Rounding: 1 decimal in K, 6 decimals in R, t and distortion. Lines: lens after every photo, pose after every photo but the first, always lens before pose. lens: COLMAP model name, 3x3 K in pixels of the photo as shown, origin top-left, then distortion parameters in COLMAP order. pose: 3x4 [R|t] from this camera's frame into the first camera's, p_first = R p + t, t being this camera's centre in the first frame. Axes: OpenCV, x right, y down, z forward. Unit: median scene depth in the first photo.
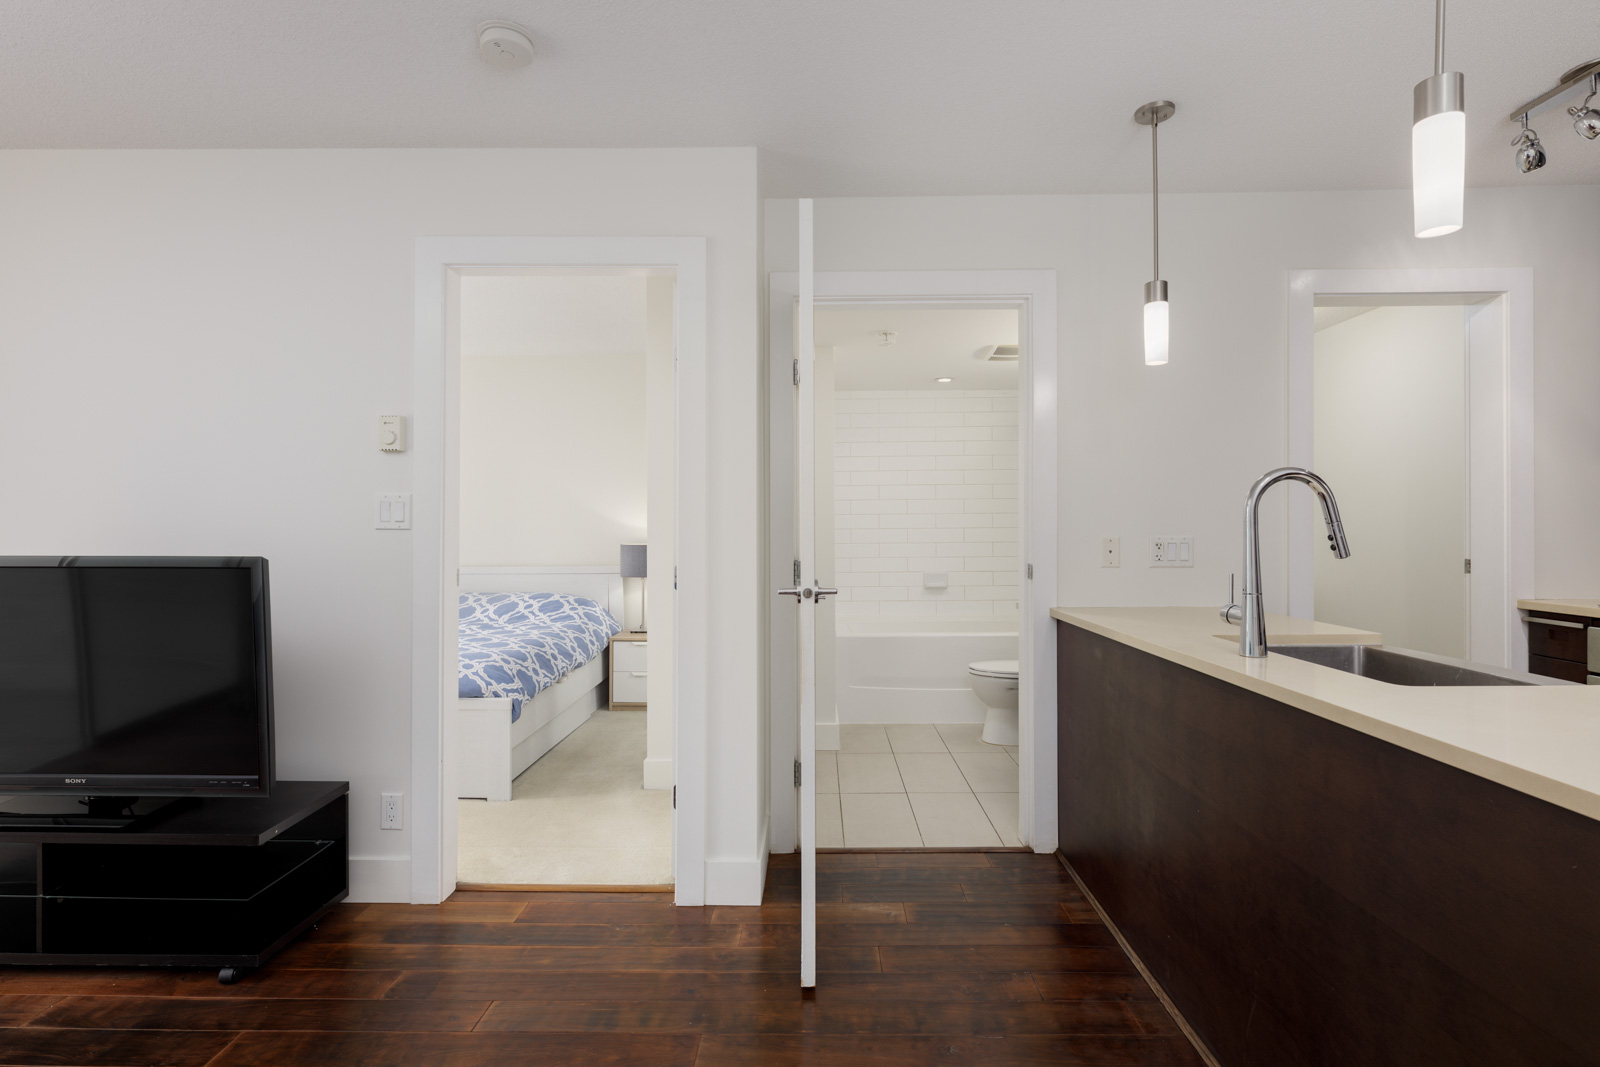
lens RADIAL K [[774.8, 0, 812.3], [0, 774.8, 524.6], [0, 0, 1]] dist [0.006786, -0.000285]
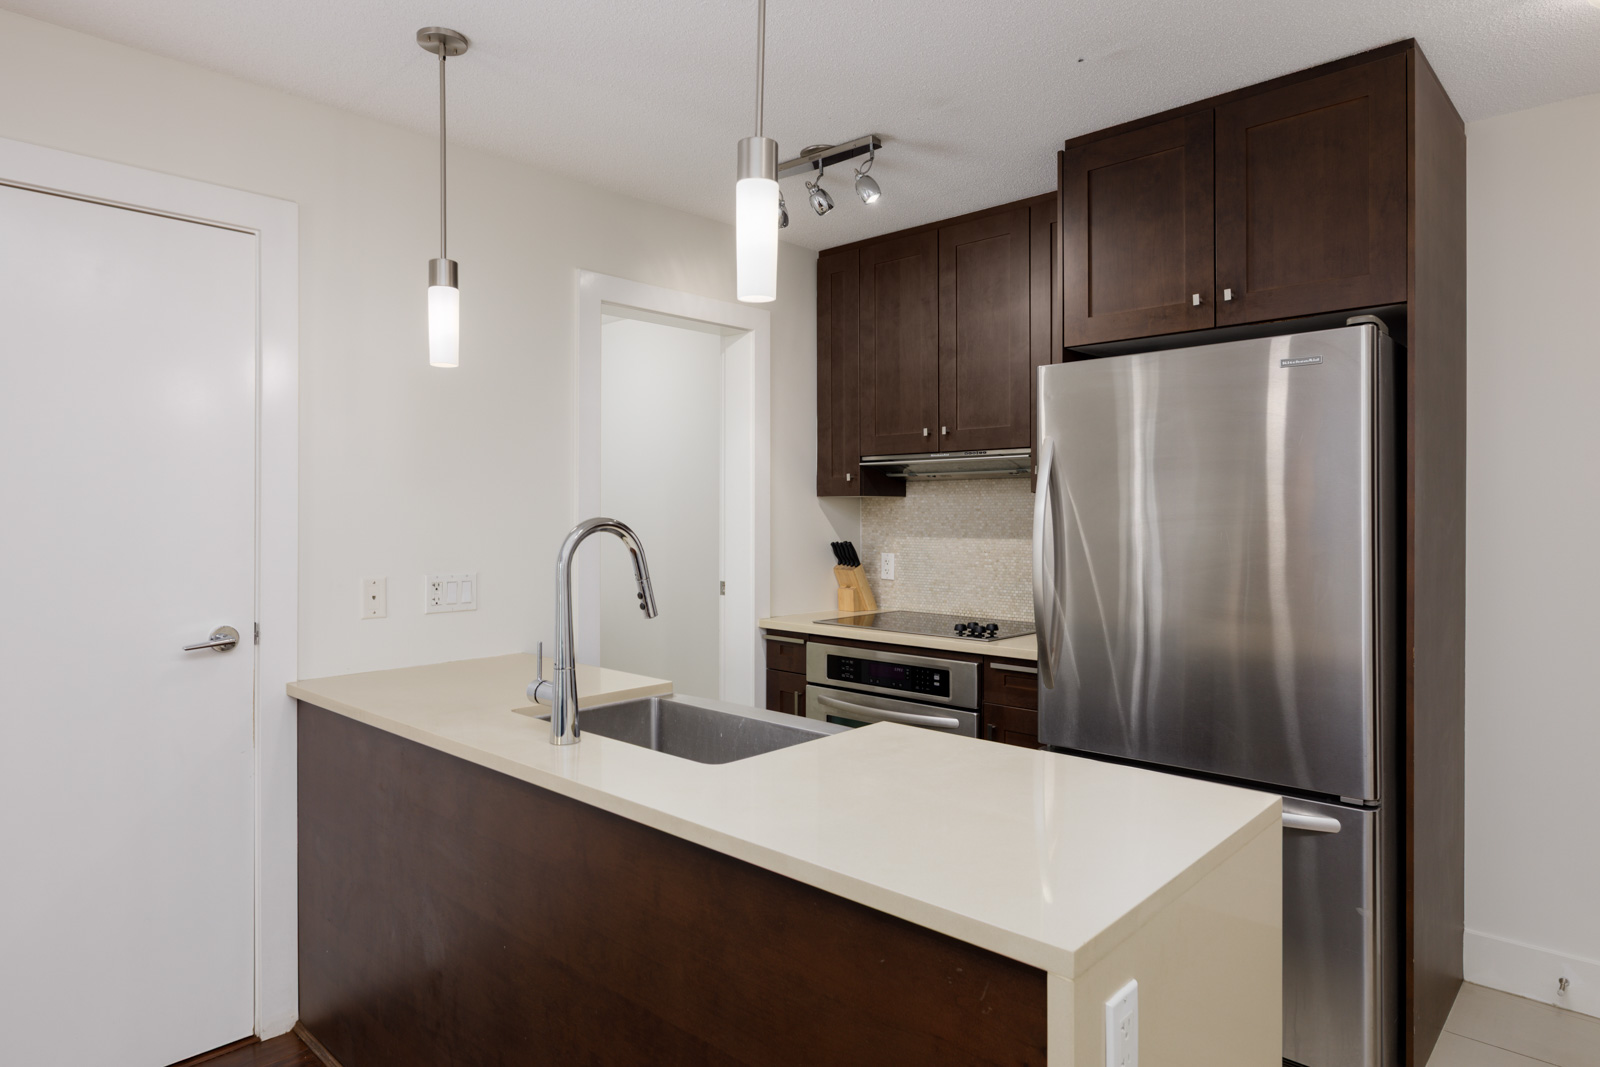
lens RADIAL K [[937.5, 0, 824.0], [0, 937.5, 521.1], [0, 0, 1]] dist [-0.006006, 0.002879]
pose [[0.664455, -0.001704, 0.747326, -0.002866], [-0.007672, 0.999929, 0.009101, -0.056061], [-0.747289, -0.011780, 0.664395, 0.081645]]
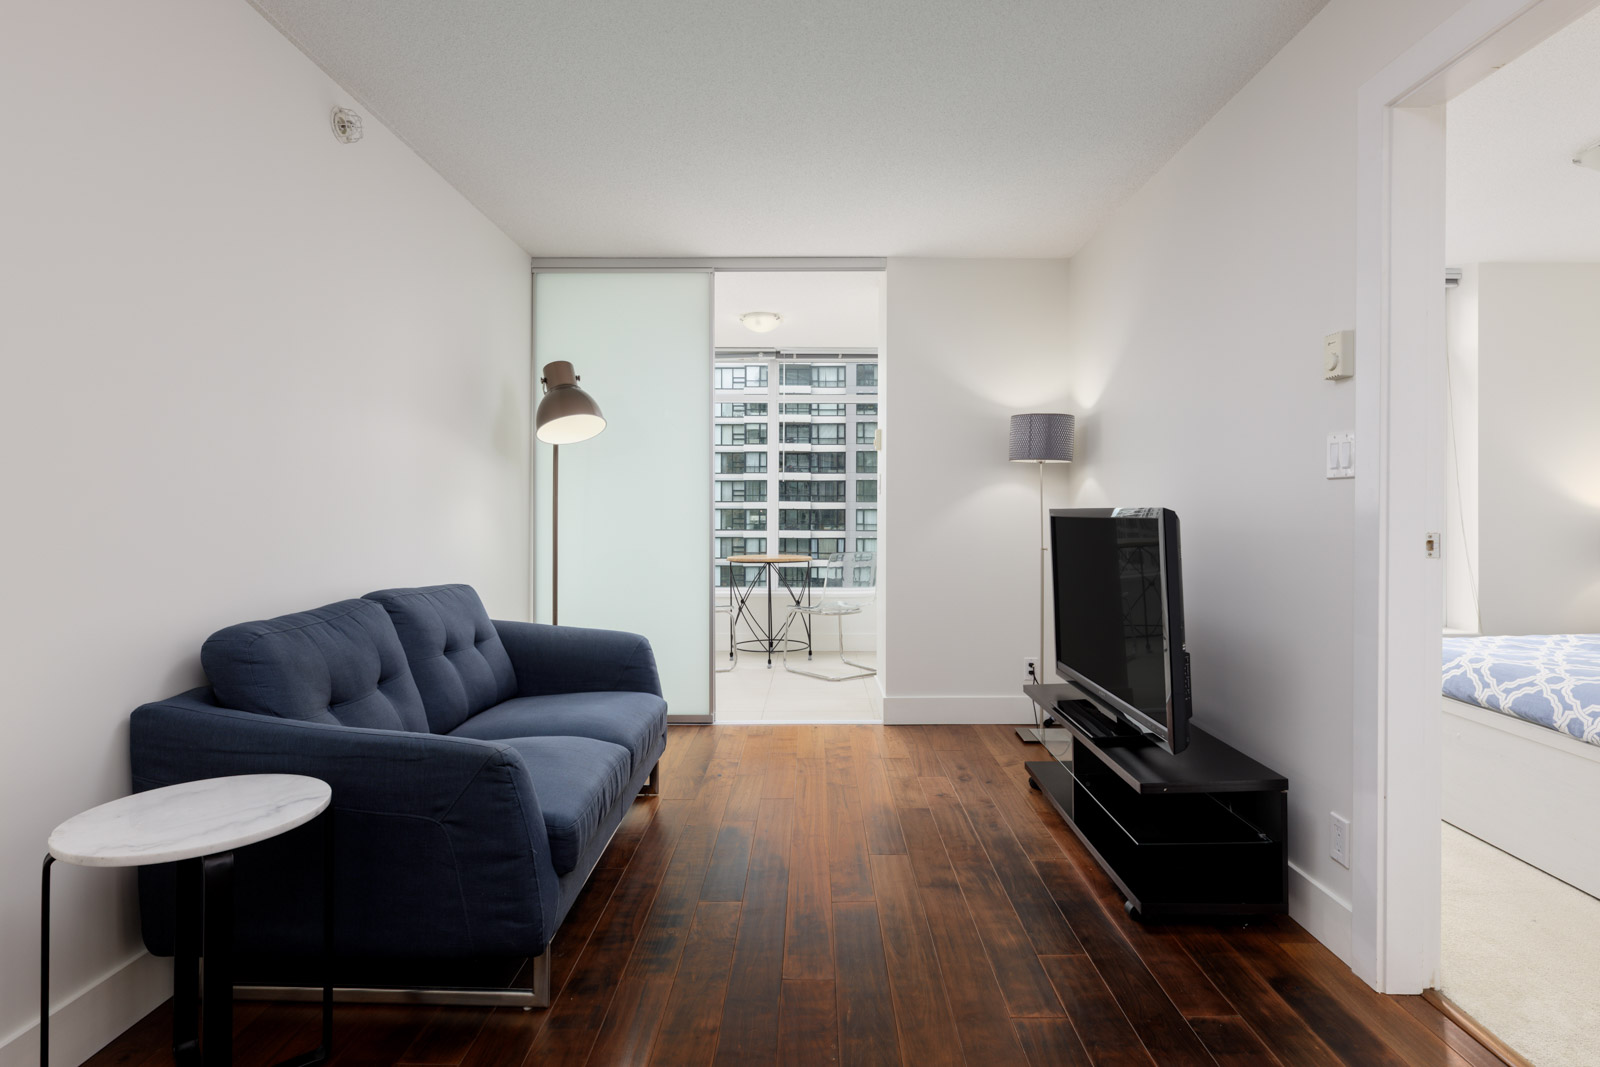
lens RADIAL K [[823.8, 0, 803.6], [0, 823.8, 502.8], [0, 0, 1]] dist [-0.004466, 0.000104]
pose [[0.004904, -0.010796, -0.999930, 0.271933], [0.000338, 0.999942, -0.010794, 0.038279], [0.999988, -0.000285, 0.004907, 0.438214]]
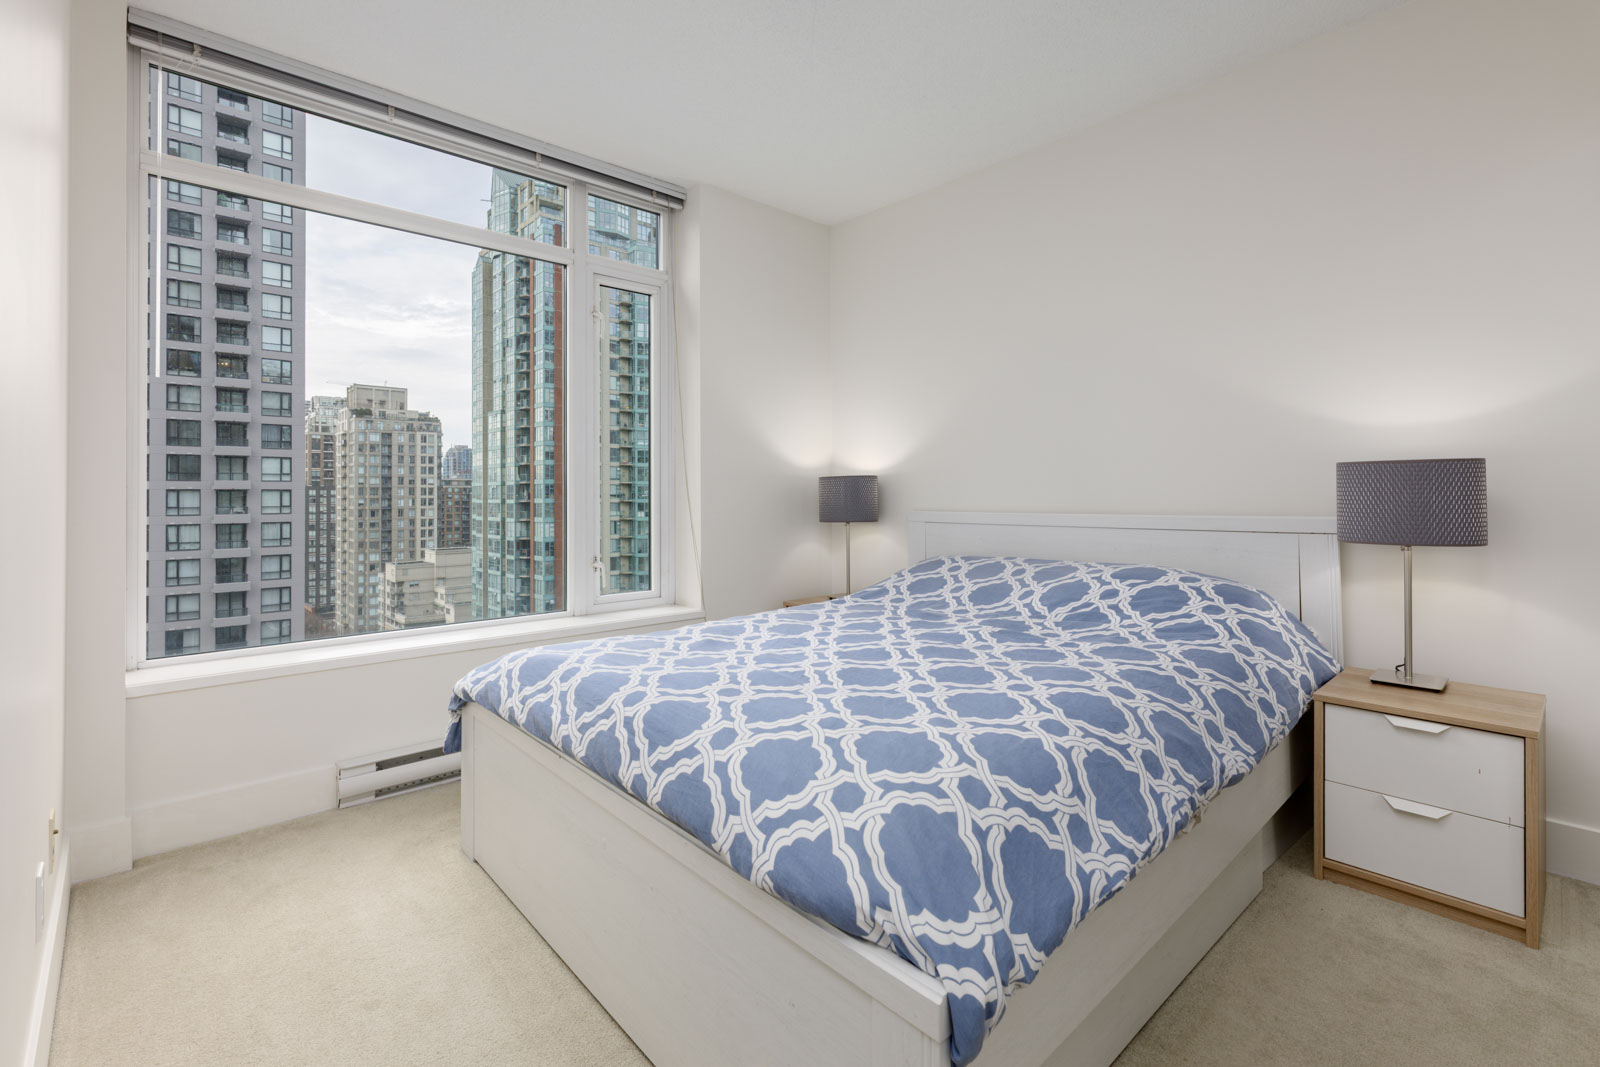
lens RADIAL K [[735.7, 0, 836.1], [0, 735.7, 487.8], [0, 0, 1]] dist [-0.003574, 0.000680]
pose [[0.715730, -0.005600, -0.698355, -0.282933], [0.001720, 0.999979, -0.006256, 0.071955], [0.698375, 0.003276, 0.715724, 0.920252]]
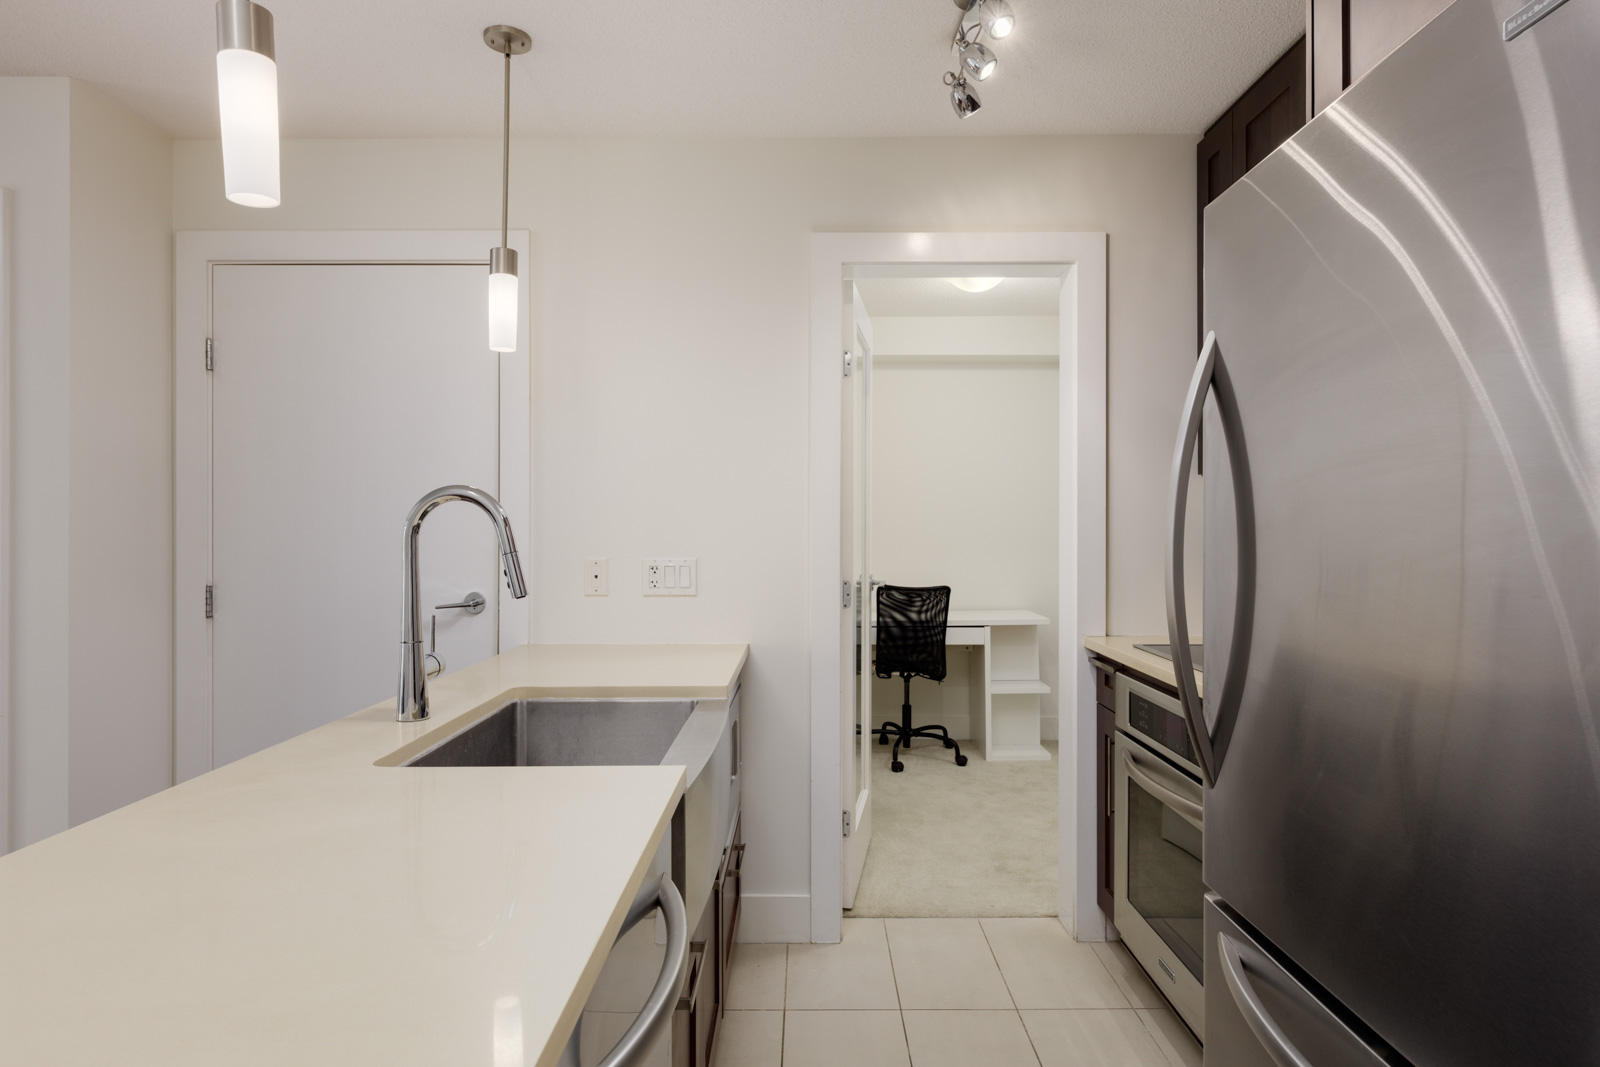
lens RADIAL K [[937.5, 0, 832.7], [0, 937.5, 516.8], [0, 0, 1]] dist [-0.006006, 0.002879]
pose [[0.999844, 0.001511, 0.017599, 0.678694], [-0.001381, 0.999972, -0.007406, -0.023338], [-0.017610, 0.007381, 0.999818, 0.020631]]
